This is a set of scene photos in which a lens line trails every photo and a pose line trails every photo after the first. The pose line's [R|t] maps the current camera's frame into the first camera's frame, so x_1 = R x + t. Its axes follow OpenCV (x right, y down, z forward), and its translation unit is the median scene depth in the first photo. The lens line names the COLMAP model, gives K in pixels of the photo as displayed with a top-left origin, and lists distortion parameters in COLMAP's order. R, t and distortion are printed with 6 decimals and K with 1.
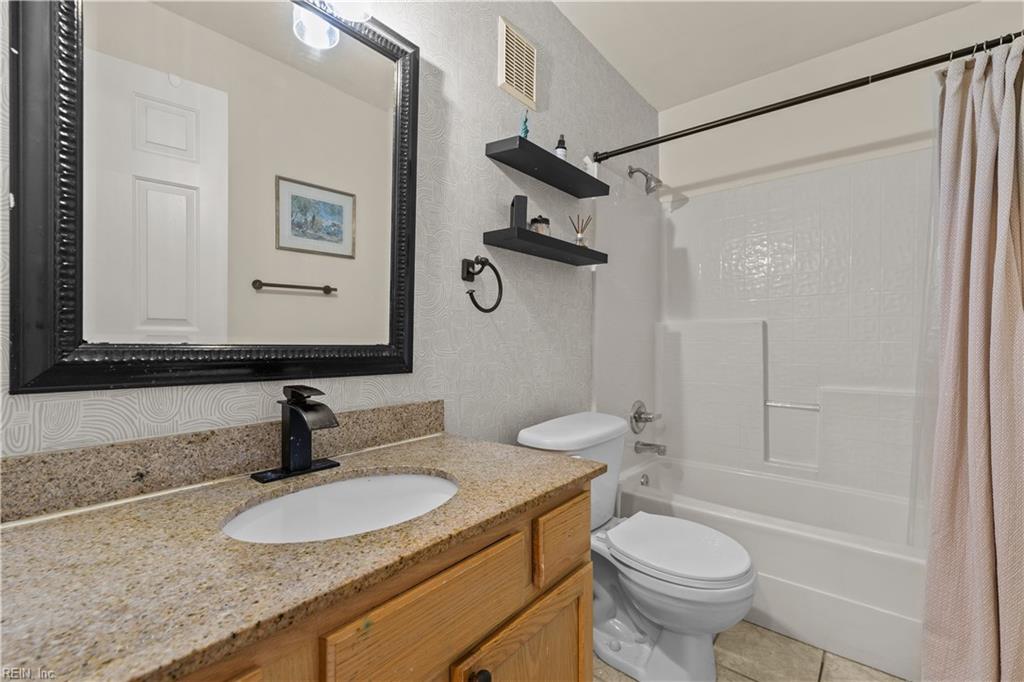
lens RADIAL K [[448.7, 0, 509.1], [0, 448.7, 346.6], [0, 0, 1]] dist [0.004998, -0.001312]
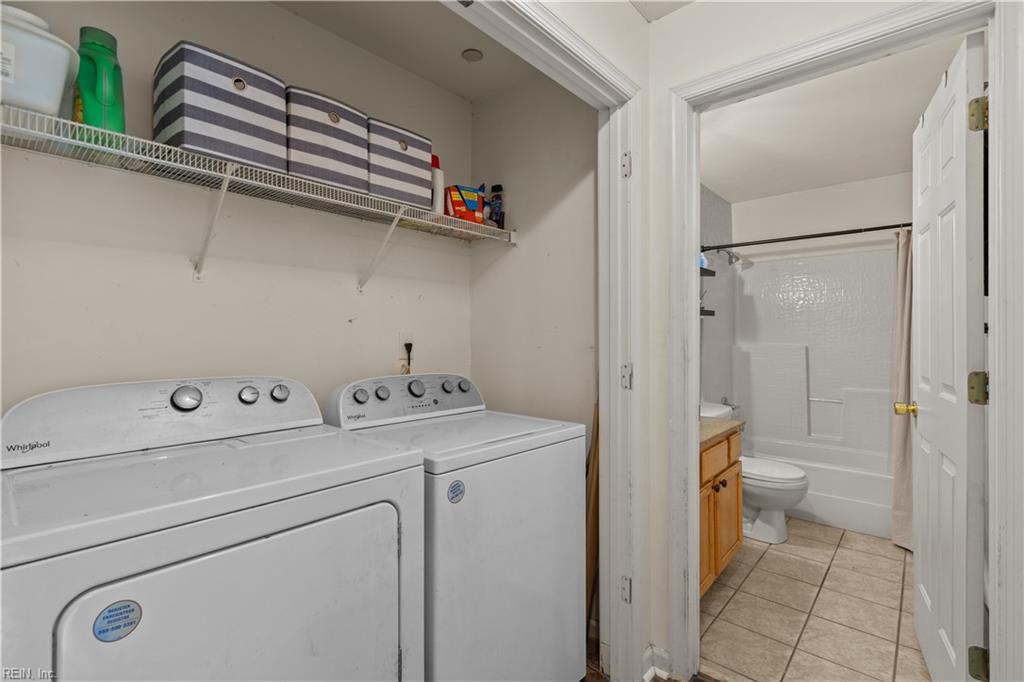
lens RADIAL K [[462.8, 0, 514.3], [0, 462.8, 333.2], [0, 0, 1]] dist [0.000323, 0.000214]
pose [[0.999453, -0.001913, -0.033011, -0.413409], [0.001142, 0.999727, -0.023346, -0.067262], [0.033047, 0.023296, 0.999182, -0.672967]]
